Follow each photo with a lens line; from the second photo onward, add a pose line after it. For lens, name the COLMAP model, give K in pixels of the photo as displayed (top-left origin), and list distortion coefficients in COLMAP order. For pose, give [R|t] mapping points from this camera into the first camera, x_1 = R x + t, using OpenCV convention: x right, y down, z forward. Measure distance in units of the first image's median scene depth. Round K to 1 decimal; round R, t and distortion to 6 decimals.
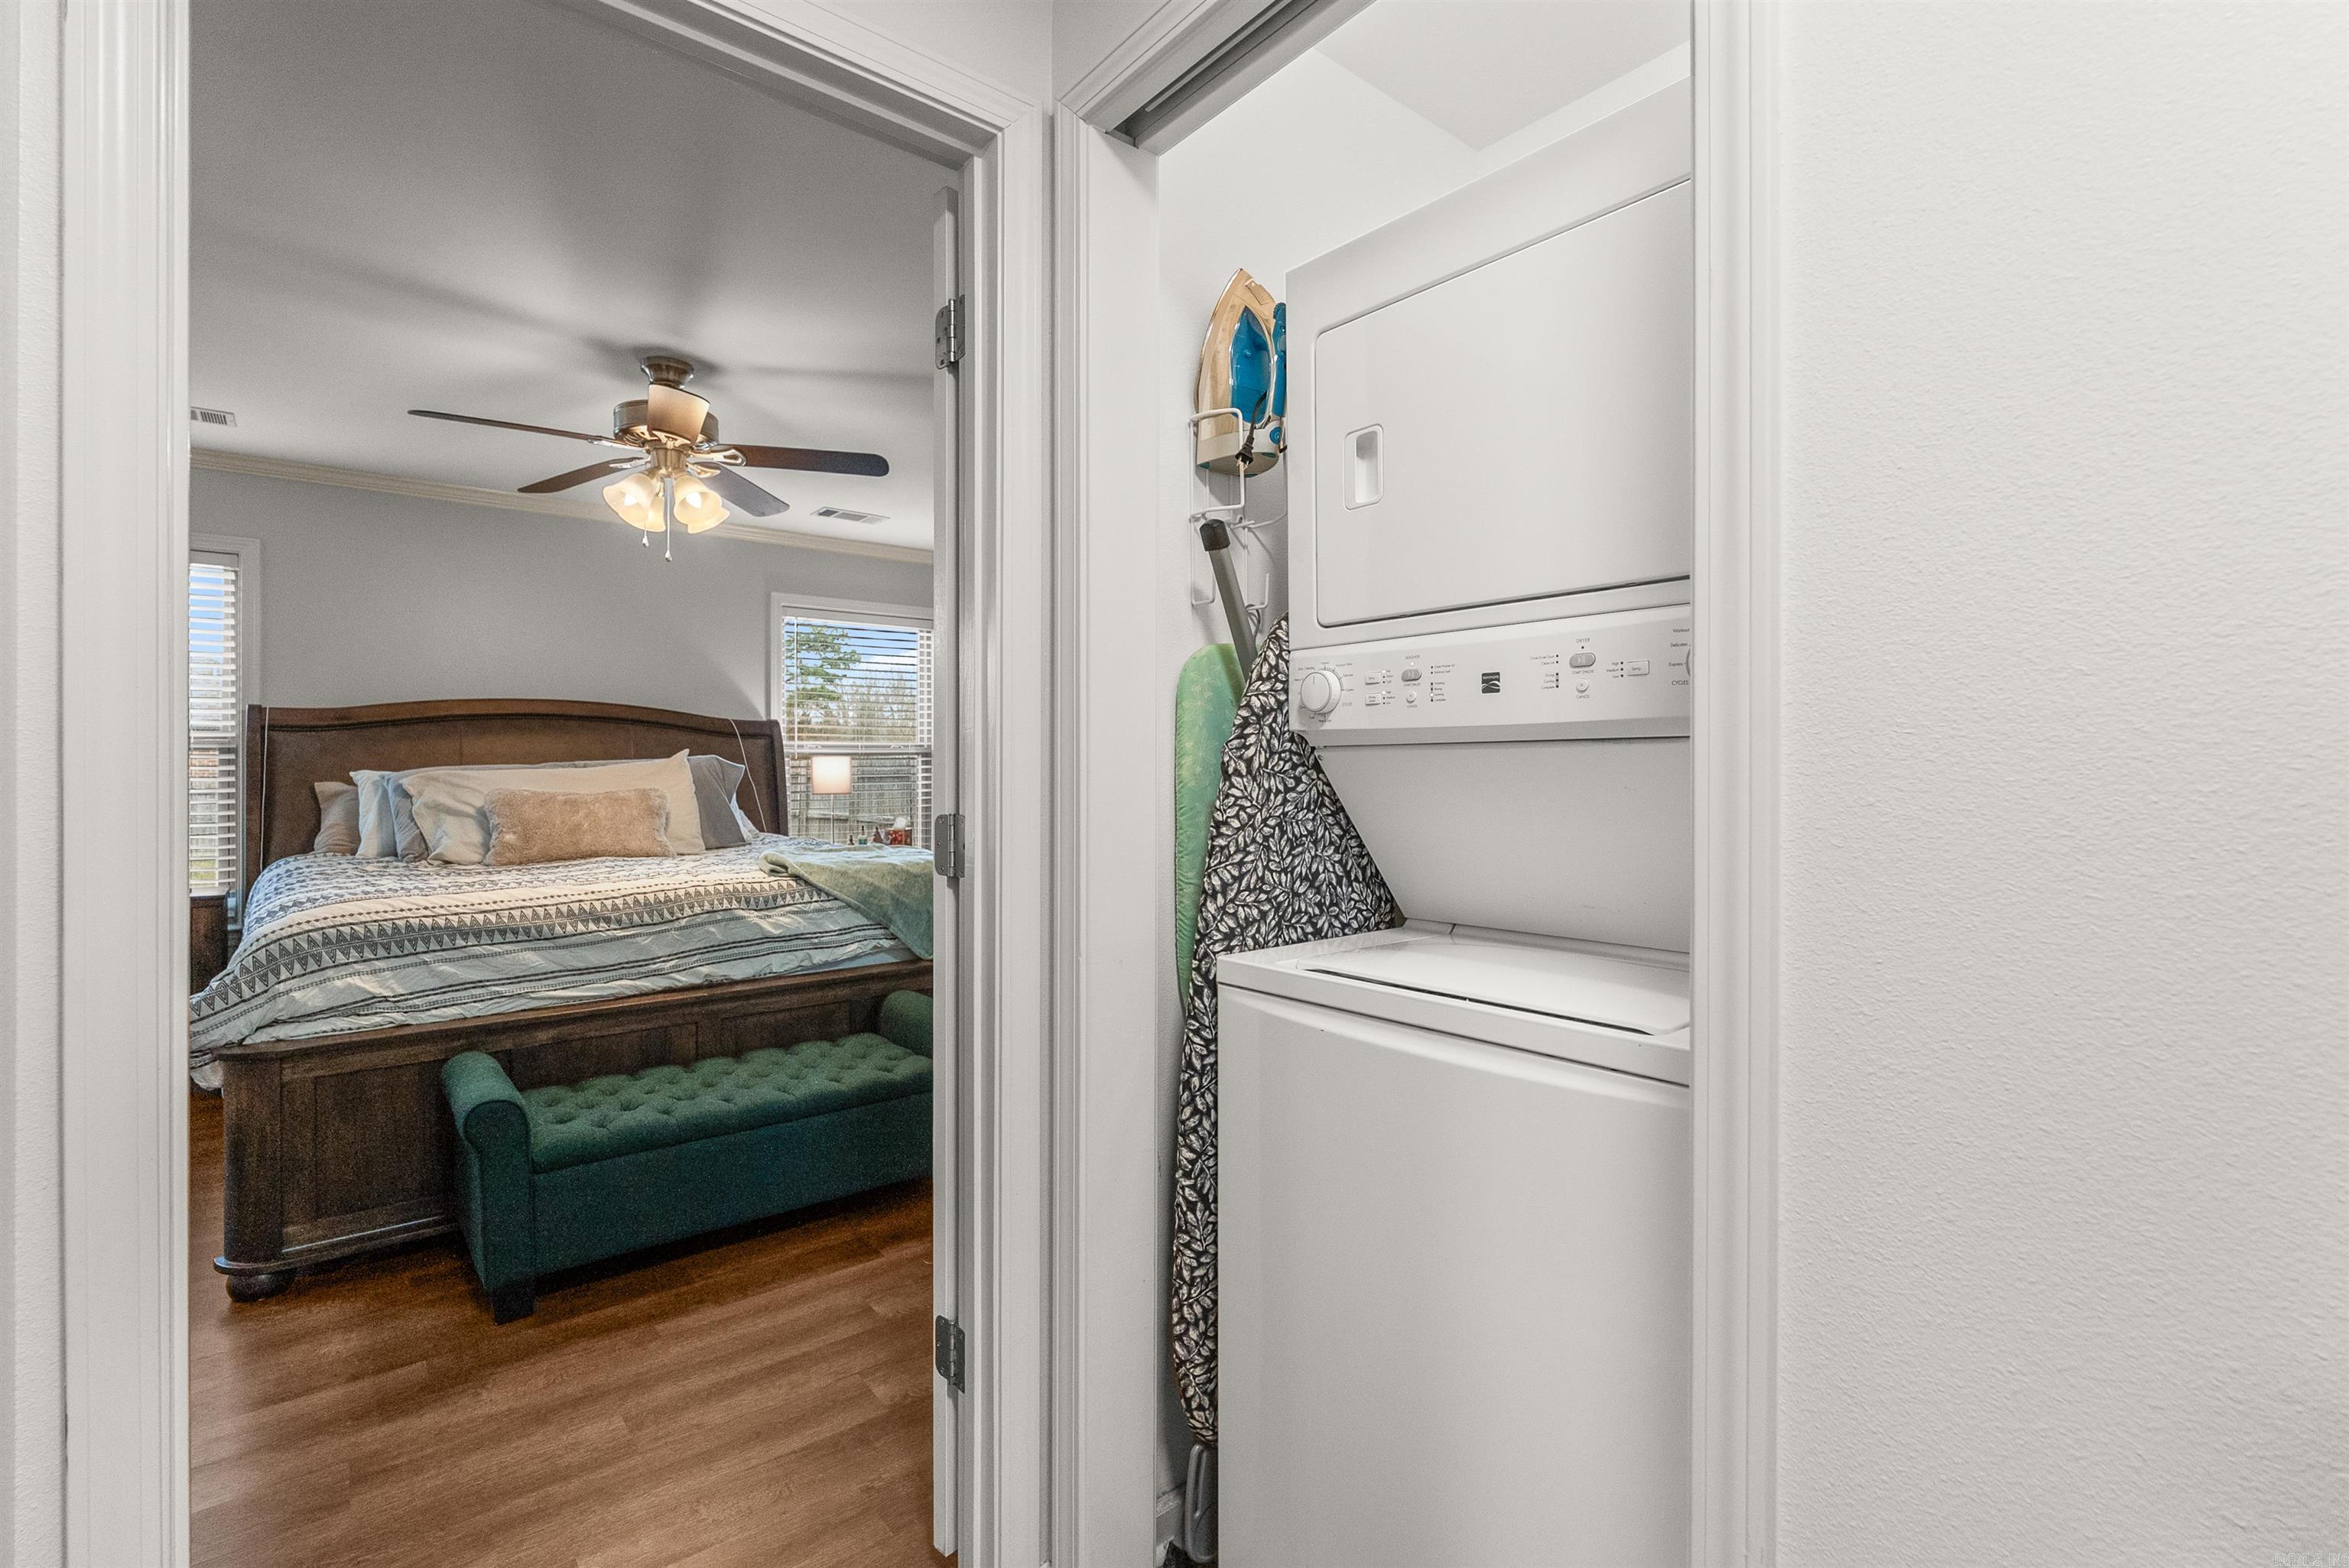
lens RADIAL K [[1067.3, 0, 1180.0], [0, 1067.3, 775.6], [0, 0, 1]] dist [-0.007957, 0.000659]
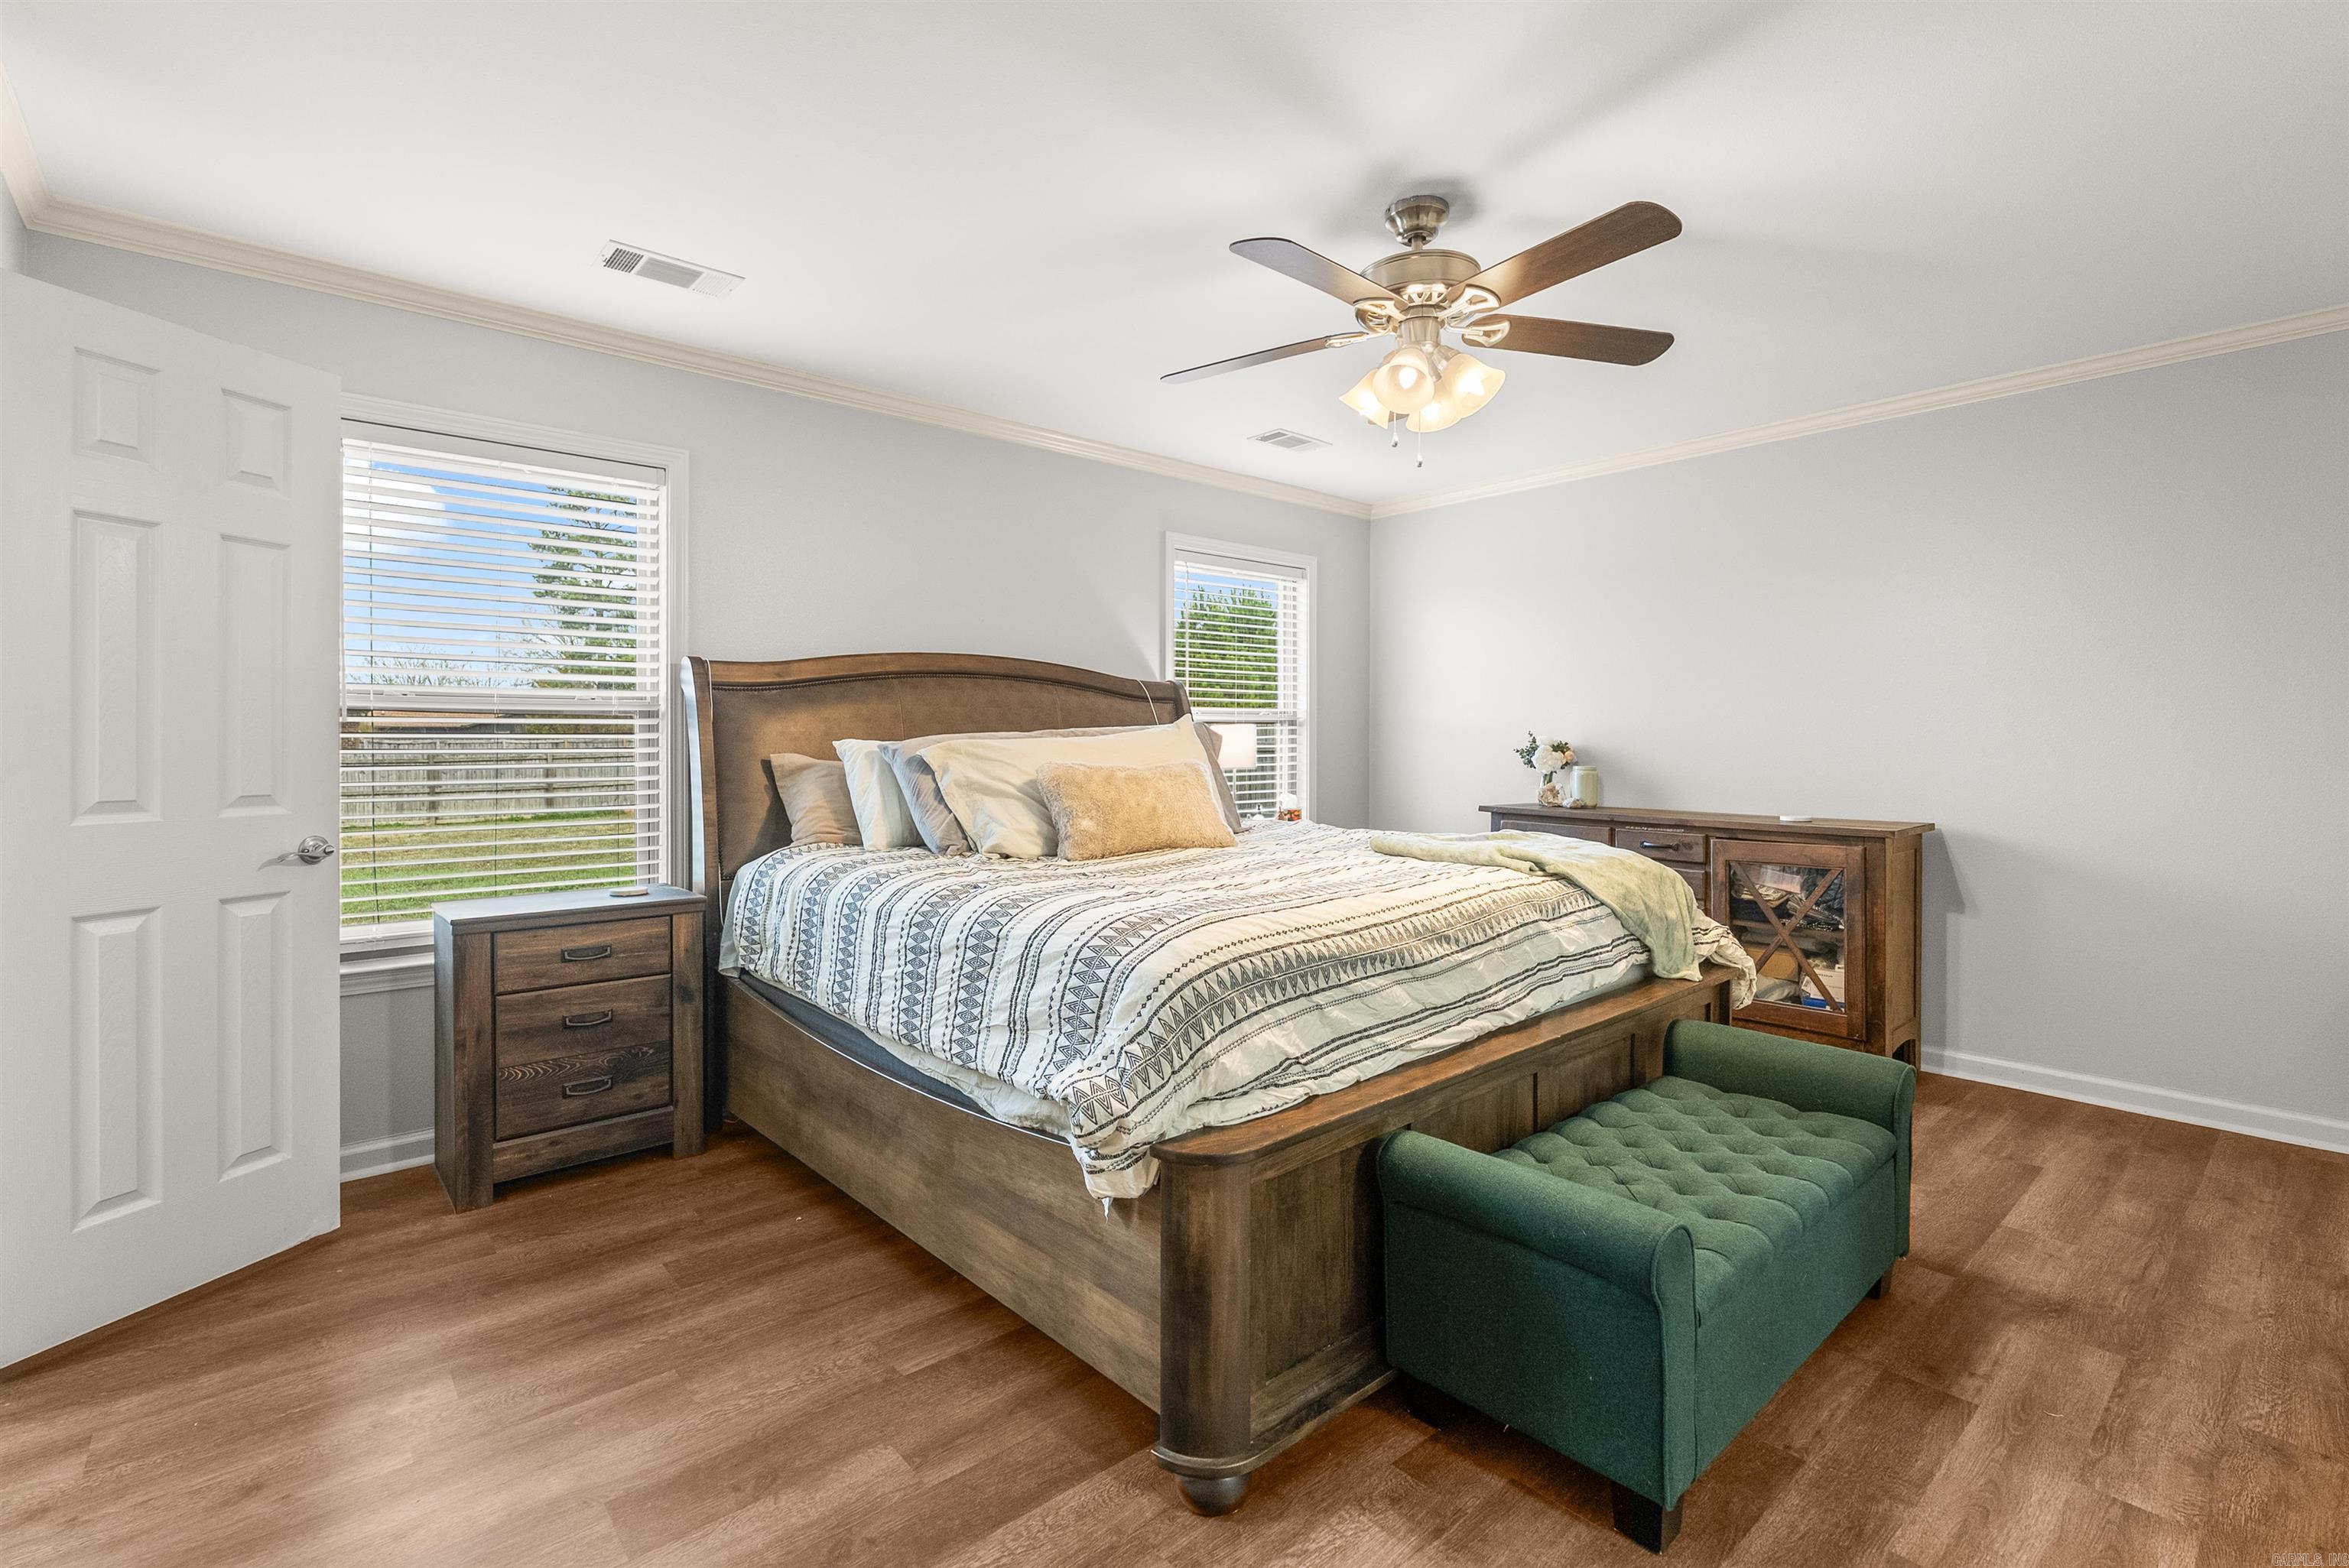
lens RADIAL K [[1067.3, 0, 1116.9], [0, 1067.3, 751.1], [0, 0, 1]] dist [-0.007957, 0.000659]
pose [[0.999606, 0.001416, 0.028049, -0.728146], [-0.001524, 0.999991, 0.003847, 0.001063], [-0.028043, -0.003888, 0.999599, 0.240711]]
